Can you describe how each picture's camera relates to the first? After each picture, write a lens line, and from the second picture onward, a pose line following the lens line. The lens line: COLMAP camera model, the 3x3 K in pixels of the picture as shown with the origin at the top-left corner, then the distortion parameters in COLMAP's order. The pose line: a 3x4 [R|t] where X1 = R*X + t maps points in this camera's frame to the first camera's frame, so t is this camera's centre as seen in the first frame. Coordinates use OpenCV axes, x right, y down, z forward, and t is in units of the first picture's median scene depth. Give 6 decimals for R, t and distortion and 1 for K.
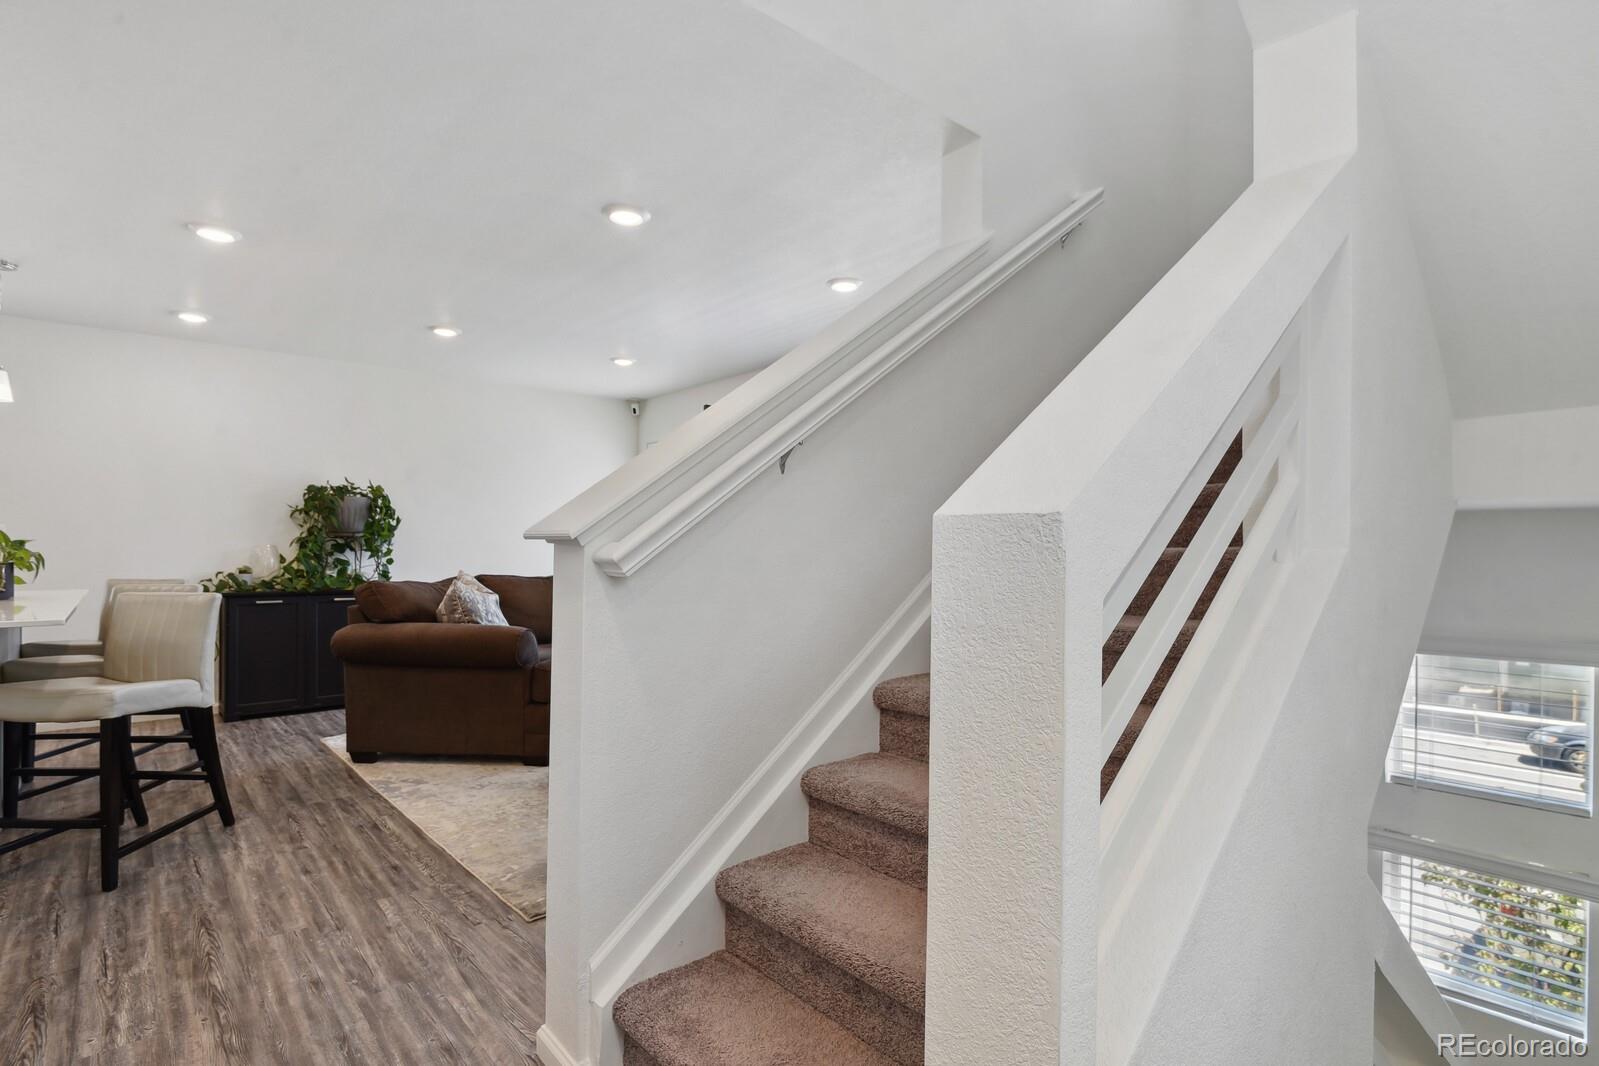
lens RADIAL K [[774.4, 0, 795.7], [0, 774.4, 543.4], [0, 0, 1]] dist [-0.003921, -0.003611]
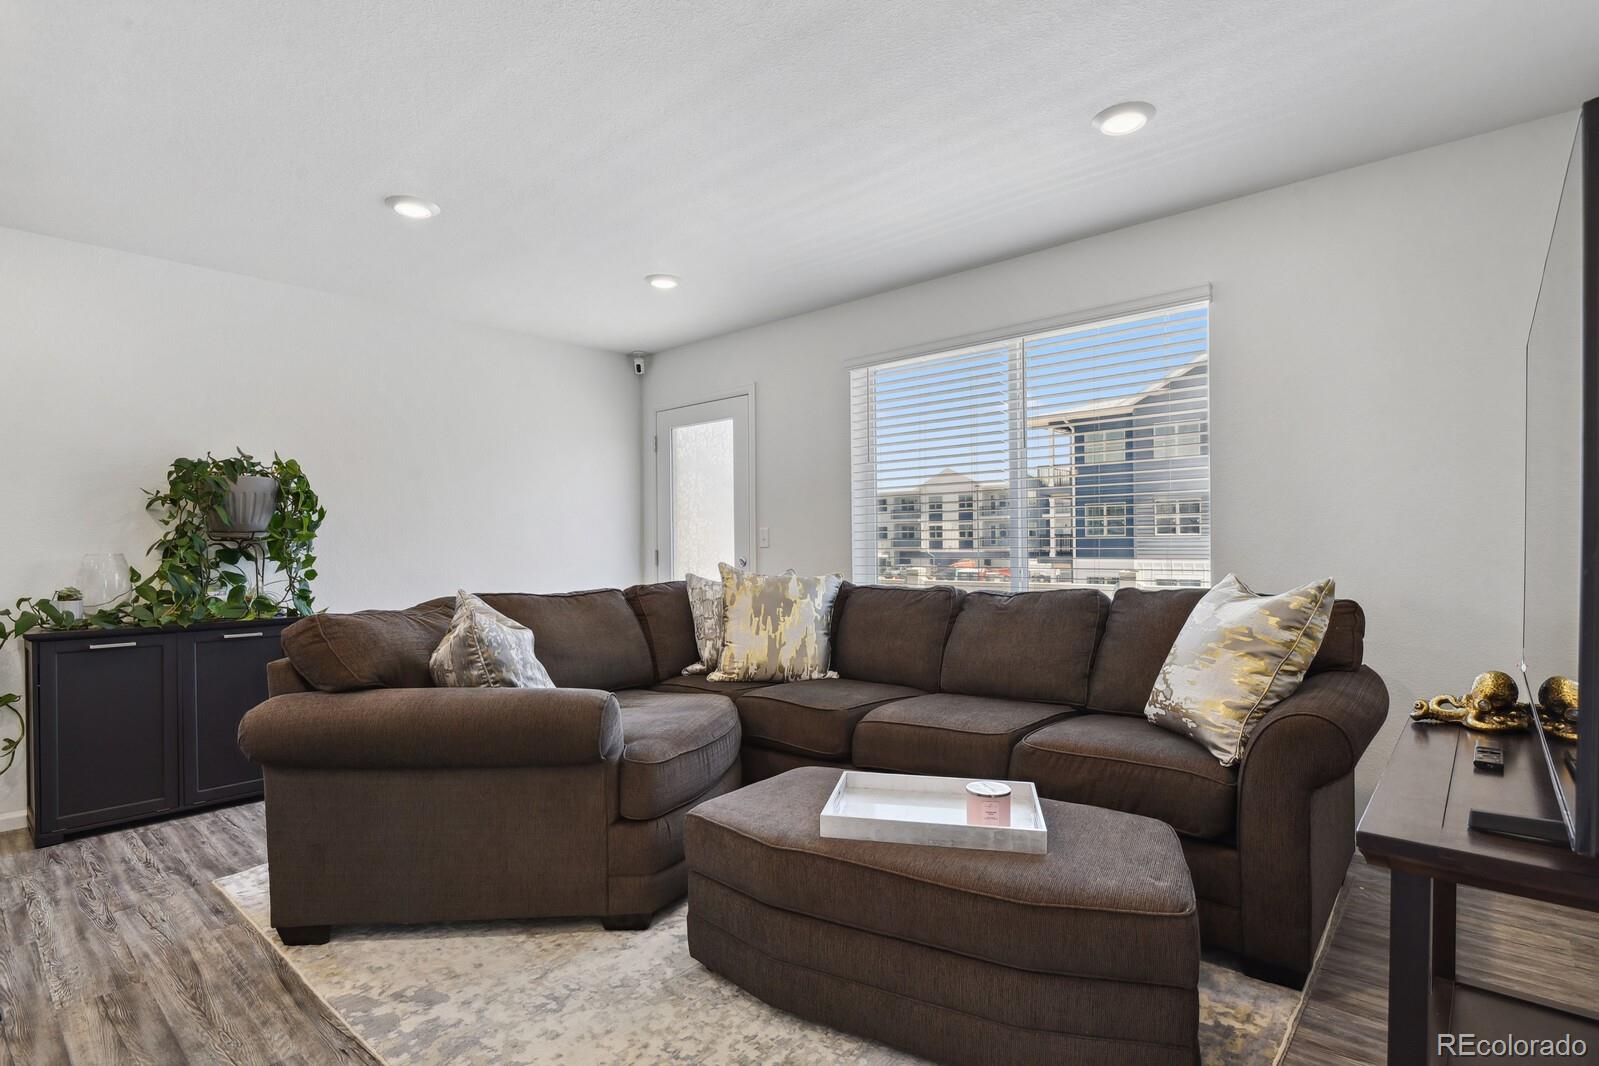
lens RADIAL K [[774.4, 0, 796.0], [0, 774.4, 542.6], [0, 0, 1]] dist [-0.003921, -0.003611]
pose [[0.991890, -0.014980, 0.126212, -0.222100], [0.014679, 0.999887, 0.003311, -0.000464], [-0.126247, -0.001431, 0.991998, 0.328996]]
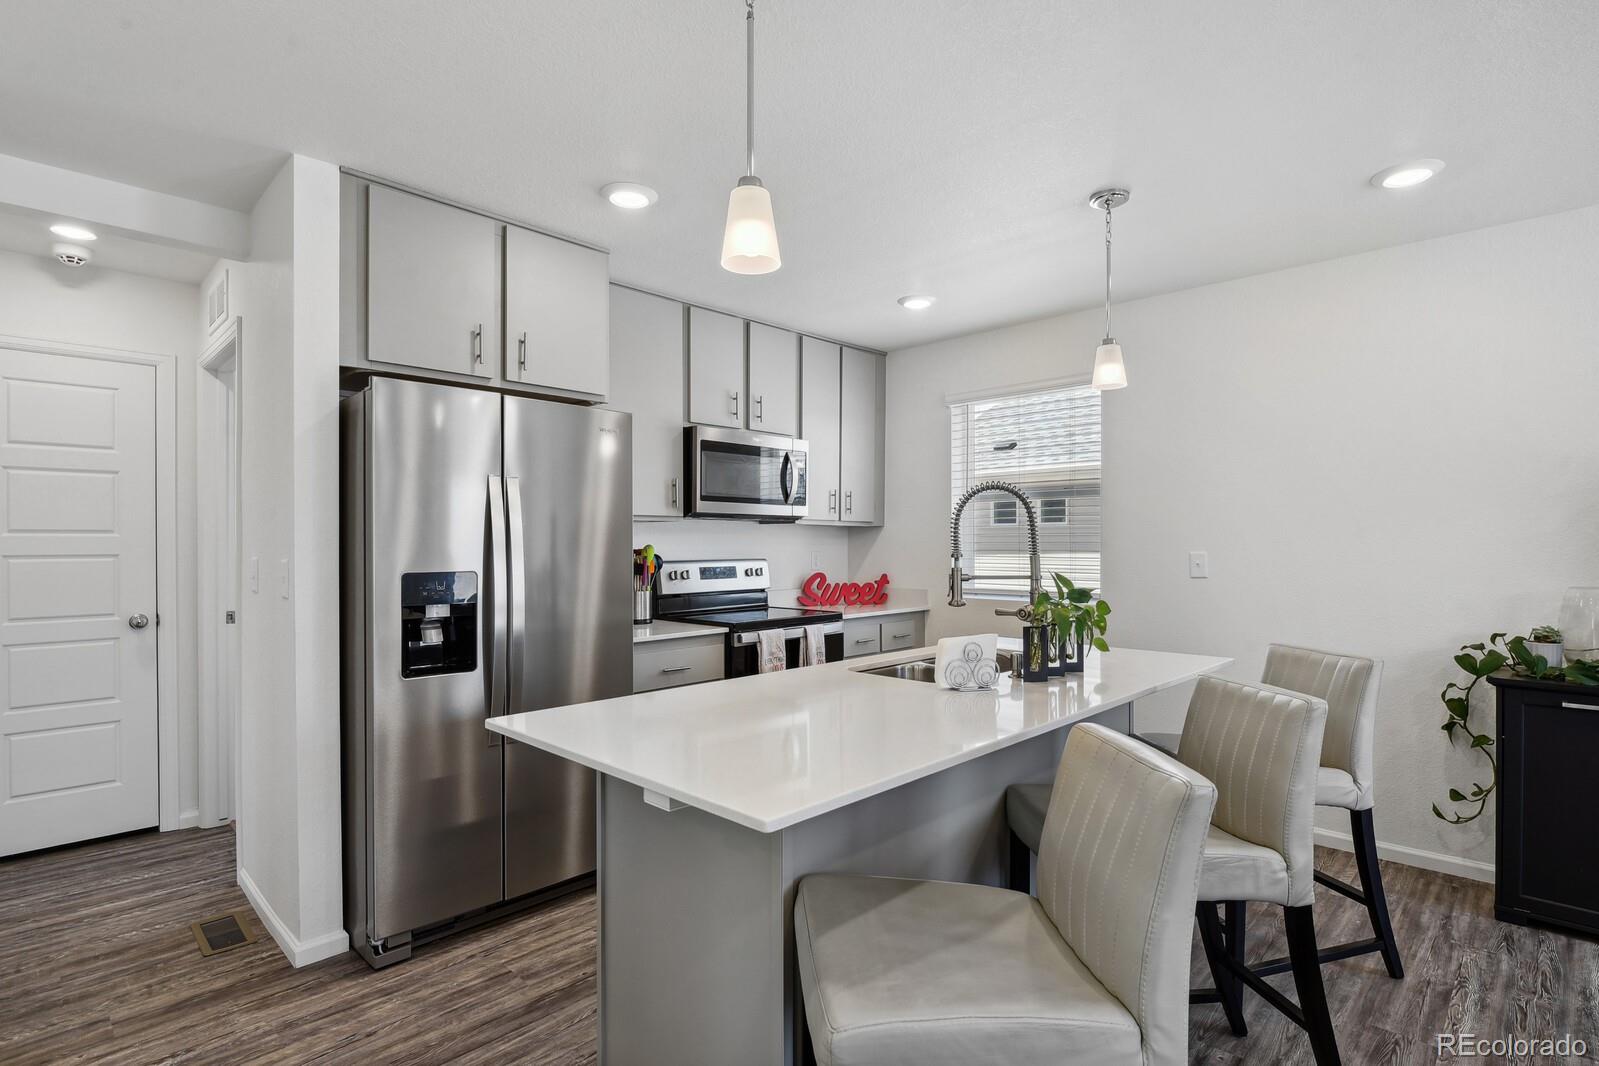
lens RADIAL K [[774.4, 0, 835.2], [0, 774.4, 533.1], [0, 0, 1]] dist [-0.003921, -0.003611]
pose [[0.099833, -0.011526, -0.994937, -0.250539], [-0.002913, 0.999925, -0.011876, -0.028268], [0.995000, 0.004084, 0.099791, 0.486006]]
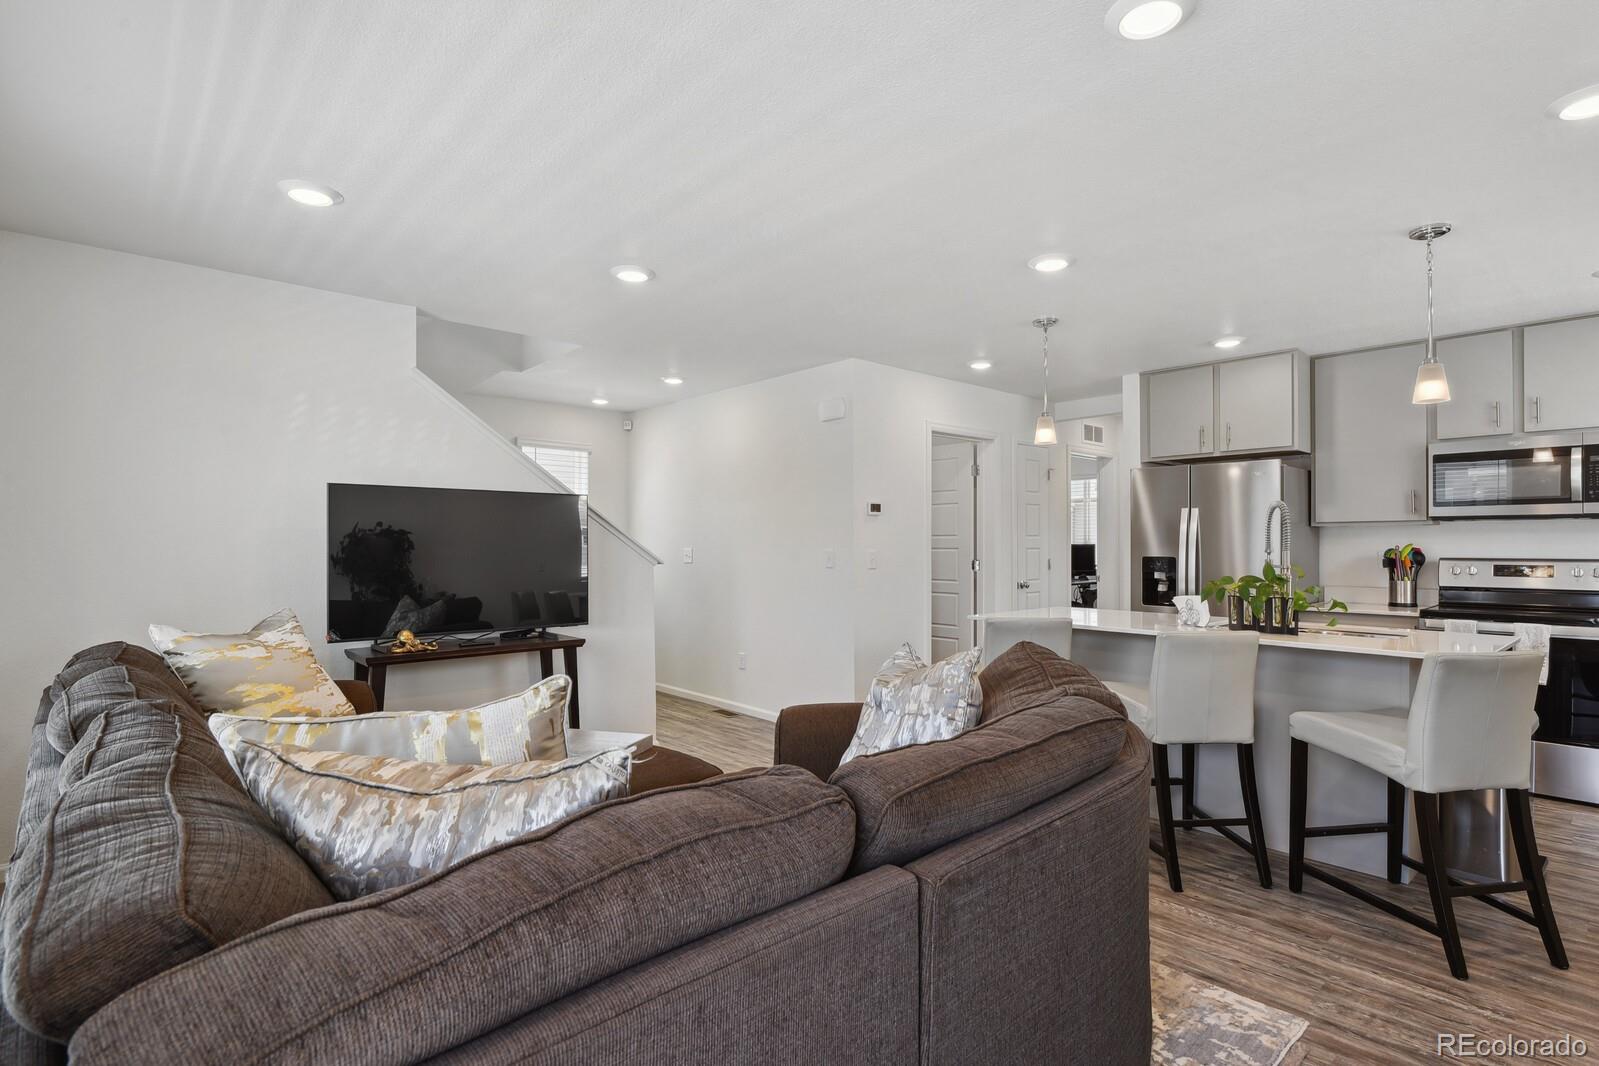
lens RADIAL K [[774.4, 0, 810.3], [0, 774.4, 543.6], [0, 0, 1]] dist [-0.003921, -0.003611]
pose [[-0.999852, 0.002025, -0.017092, -0.285105], [0.001998, 0.999997, 0.001570, -0.028510], [0.017095, 0.001536, -0.999853, 1.317662]]
